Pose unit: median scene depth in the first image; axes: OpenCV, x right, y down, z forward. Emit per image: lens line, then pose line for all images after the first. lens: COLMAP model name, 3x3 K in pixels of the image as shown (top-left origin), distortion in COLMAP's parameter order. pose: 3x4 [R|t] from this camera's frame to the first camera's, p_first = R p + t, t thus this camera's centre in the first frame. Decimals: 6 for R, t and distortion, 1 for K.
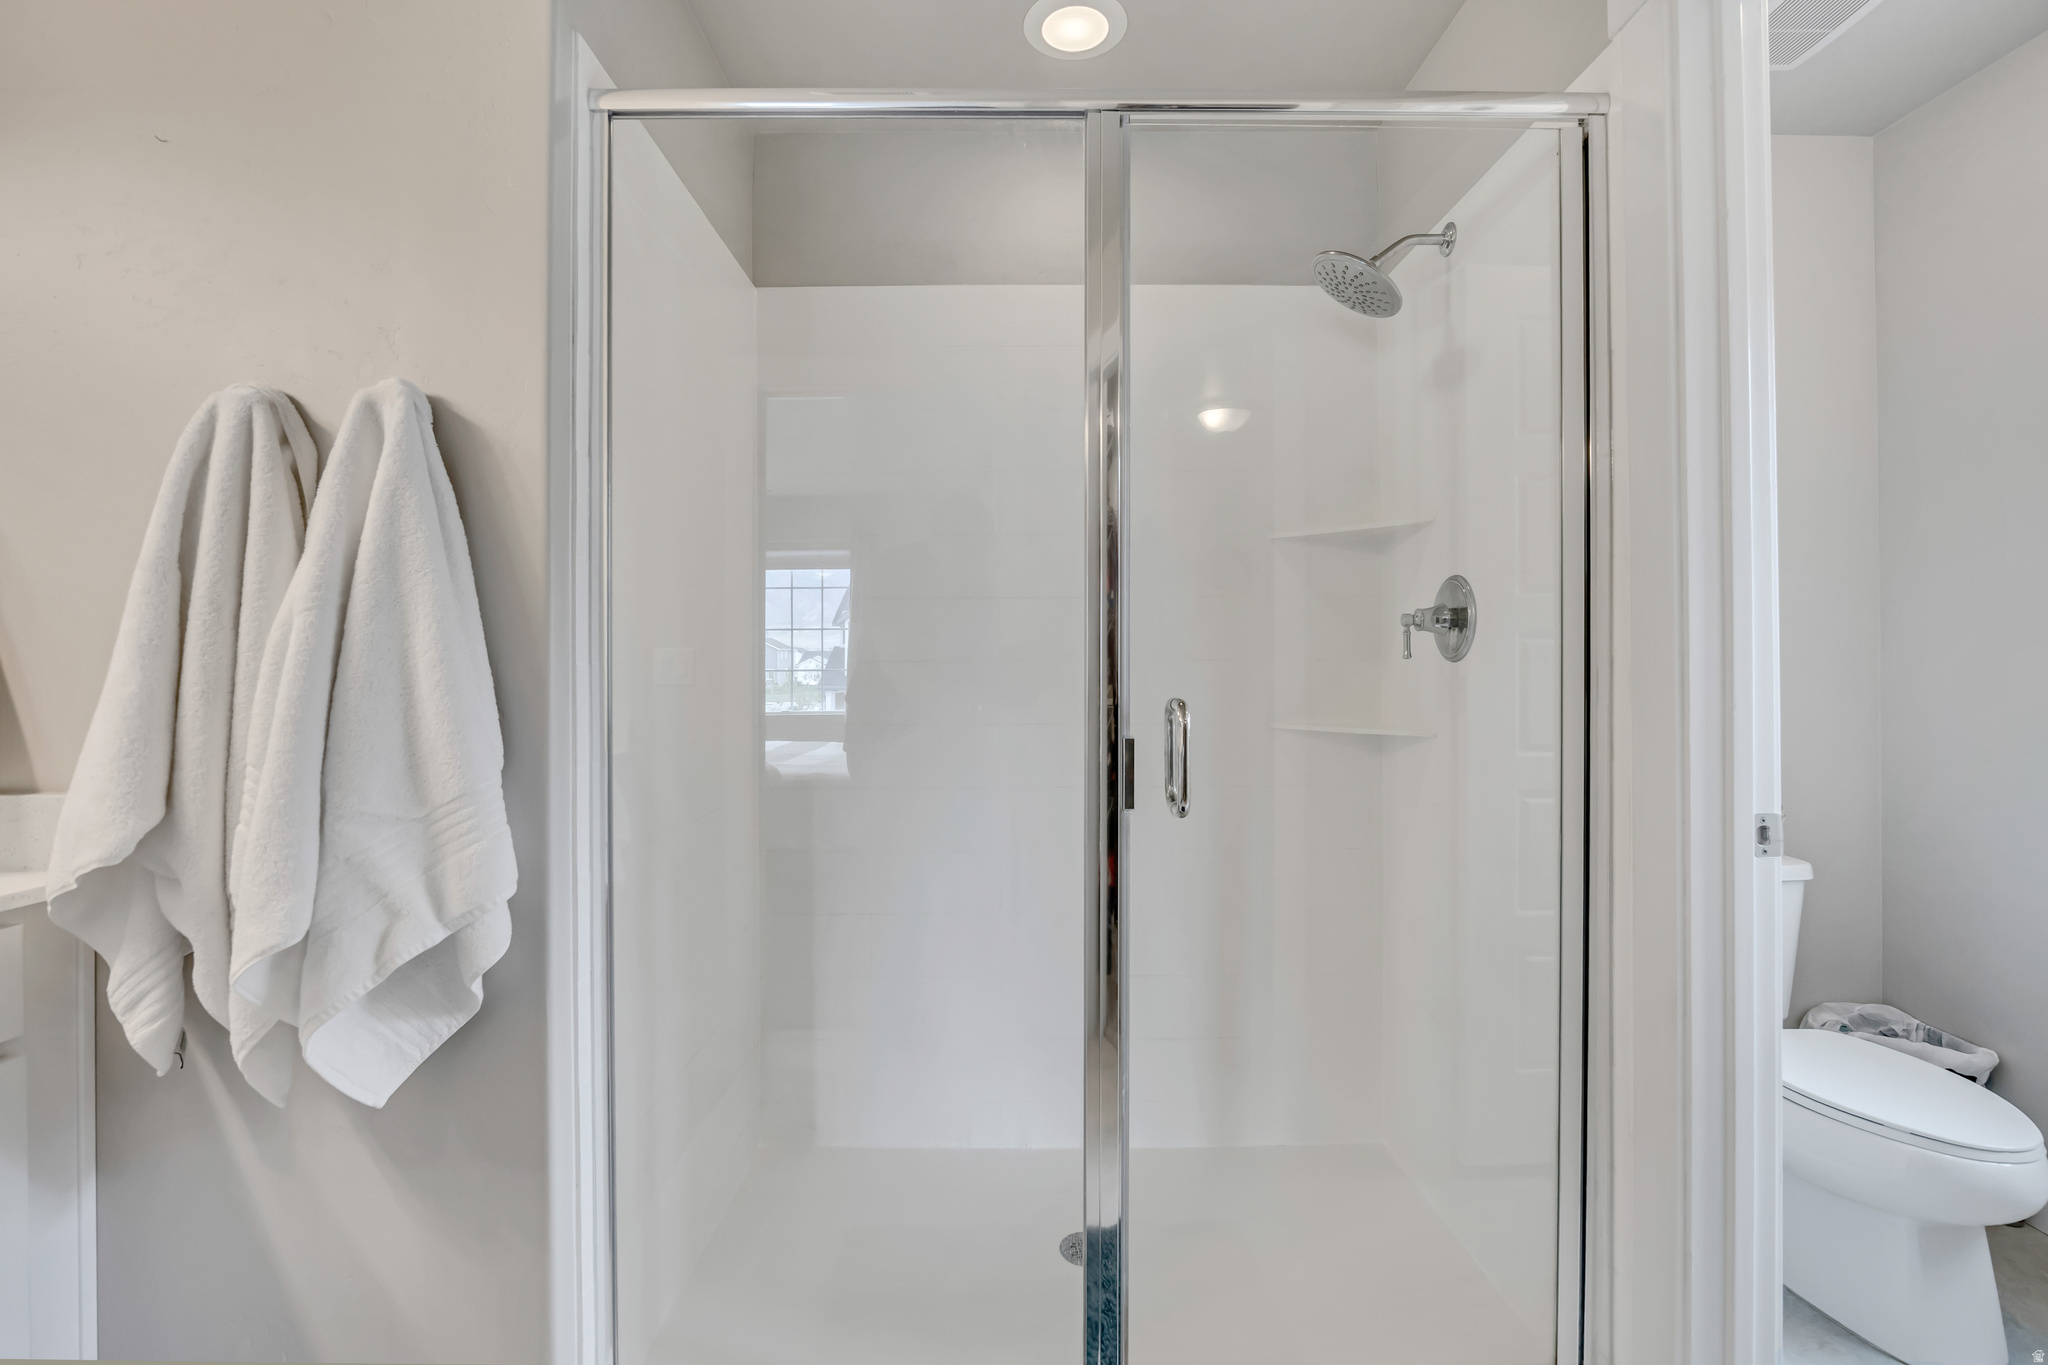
lens RADIAL K [[903.0, 0, 1006.0], [0, 903.0, 668.8], [0, 0, 1]] dist [-0.017676, 0.000599]
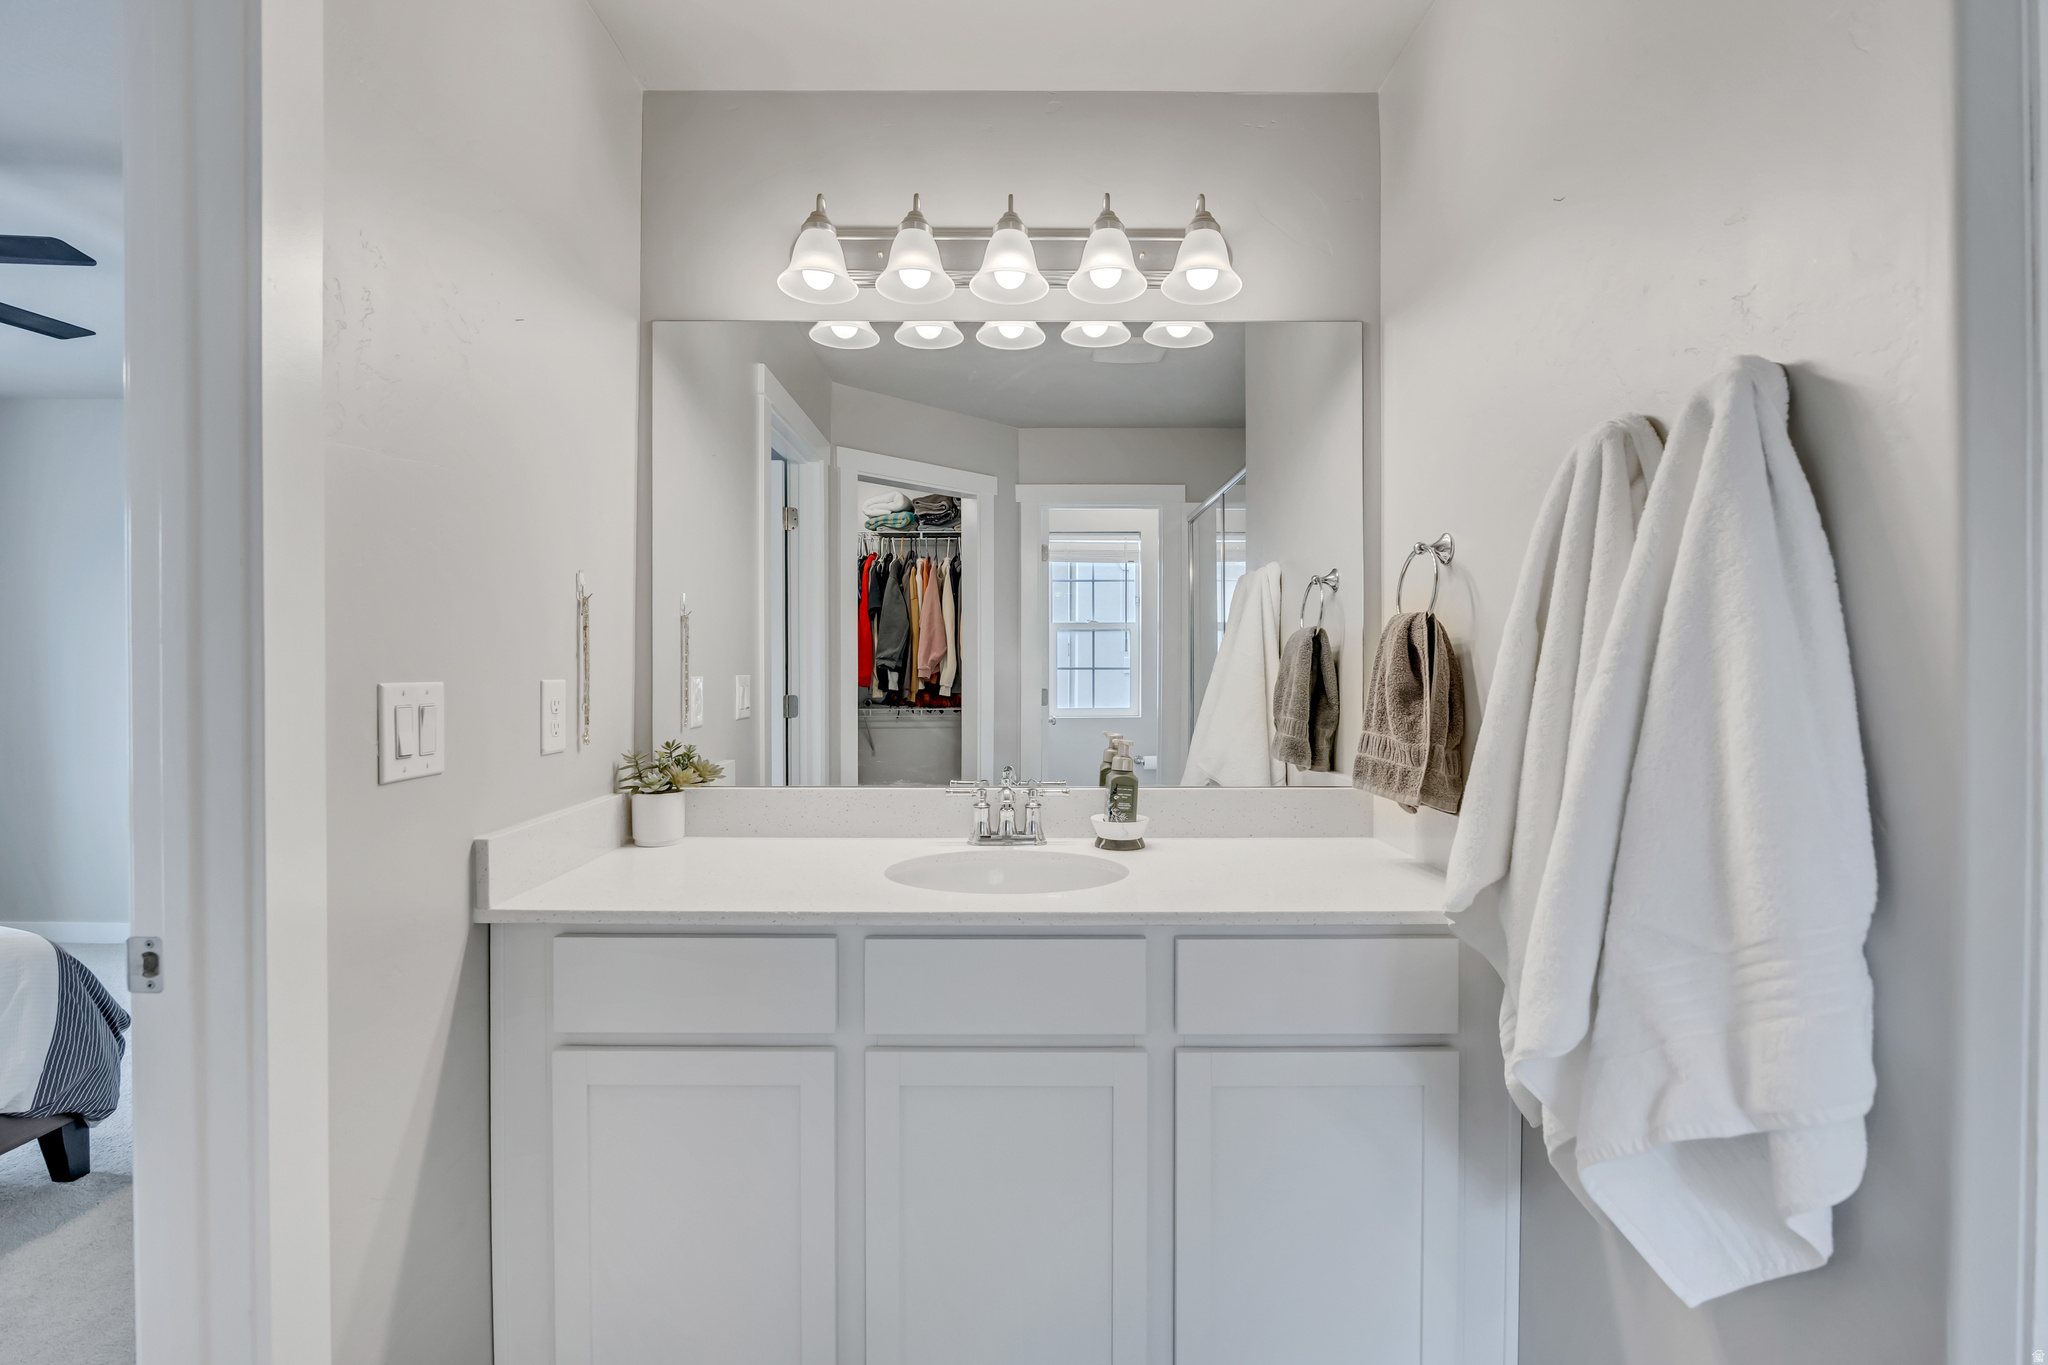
lens RADIAL K [[903.0, 0, 1009.7], [0, 903.0, 670.9], [0, 0, 1]] dist [-0.017676, 0.000599]
pose [[0.000788, -0.000935, -0.999999, 0.074787], [-0.000828, 0.999999, -0.000935, -0.063987], [0.999999, 0.000829, 0.000788, 0.414643]]
